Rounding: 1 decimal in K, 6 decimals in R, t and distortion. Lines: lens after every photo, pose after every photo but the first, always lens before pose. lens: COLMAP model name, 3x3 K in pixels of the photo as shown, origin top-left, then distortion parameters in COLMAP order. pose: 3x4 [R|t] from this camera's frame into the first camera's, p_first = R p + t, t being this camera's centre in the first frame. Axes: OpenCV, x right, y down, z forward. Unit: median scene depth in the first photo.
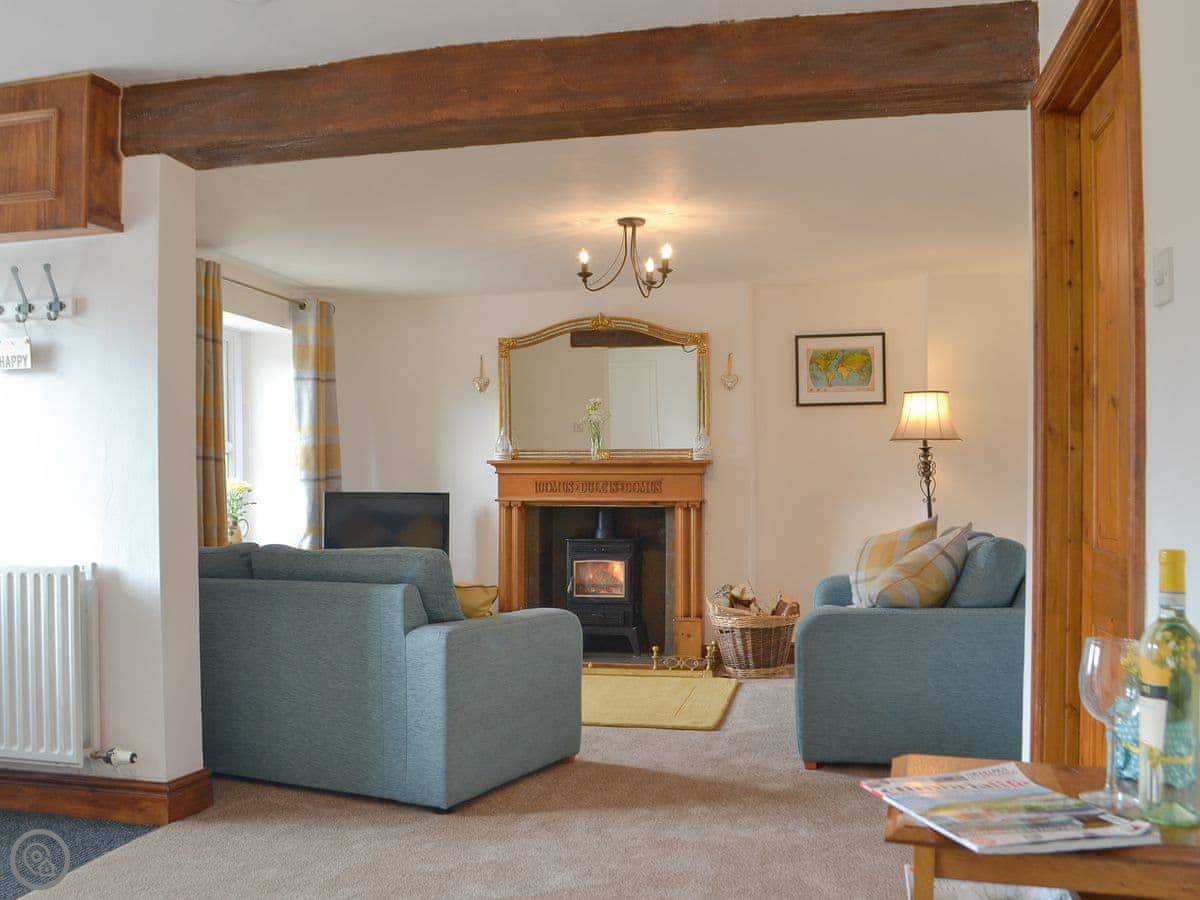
lens RADIAL K [[1090.7, 0, 600.0], [0, 1090.7, 450.0], [0, 0, 1]] dist [-0.069531, -0.001163]
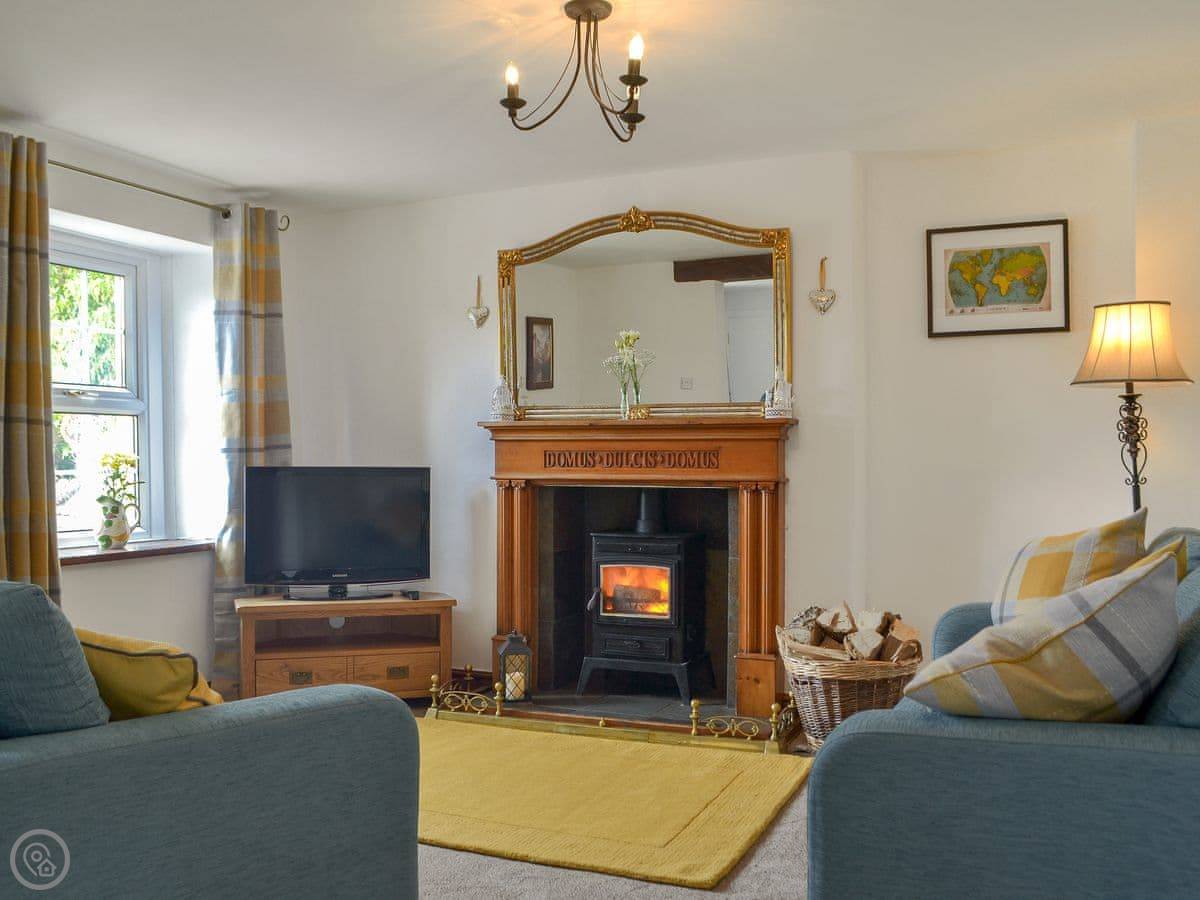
lens RADIAL K [[1090.7, 0, 600.0], [0, 1090.7, 450.0], [0, 0, 1]] dist [-0.069531, -0.001163]
pose [[0.981806, -0.002023, -0.189877, 0.112539], [0.007185, 0.999623, 0.026498, 0.009835], [0.189751, -0.027380, 0.981450, 0.323652]]
